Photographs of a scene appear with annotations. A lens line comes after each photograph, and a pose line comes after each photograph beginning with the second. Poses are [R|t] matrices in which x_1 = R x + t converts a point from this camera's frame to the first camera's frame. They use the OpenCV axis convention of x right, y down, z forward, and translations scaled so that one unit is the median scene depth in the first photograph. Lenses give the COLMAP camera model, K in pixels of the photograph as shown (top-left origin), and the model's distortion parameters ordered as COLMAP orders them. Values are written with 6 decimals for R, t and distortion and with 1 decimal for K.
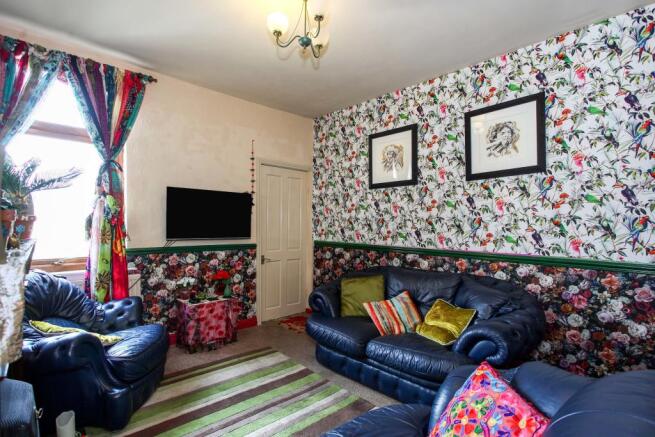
lens RADIAL K [[330.2, 0, 326.3], [0, 330.2, 224.7], [0, 0, 1]] dist [0.000947, 0.000263]
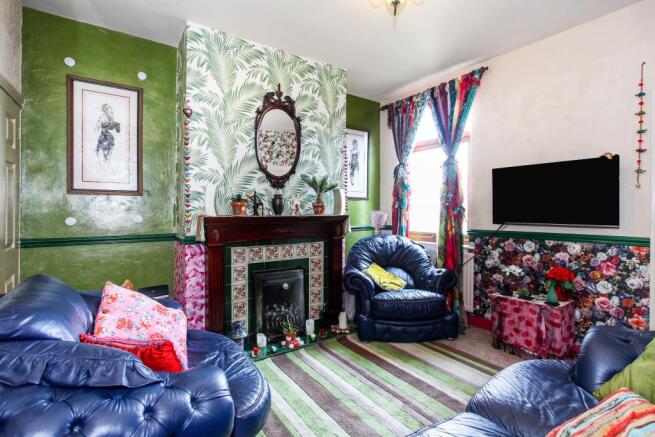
lens RADIAL K [[320.7, 0, 326.1], [0, 320.7, 206.9], [0, 0, 1]] dist [-0.000982, -0.000085]
pose [[-0.165693, -0.024438, -0.985875, 0.528978], [-0.003518, 0.999701, -0.024189, 0.022550], [0.986171, -0.000539, -0.165730, 0.653730]]
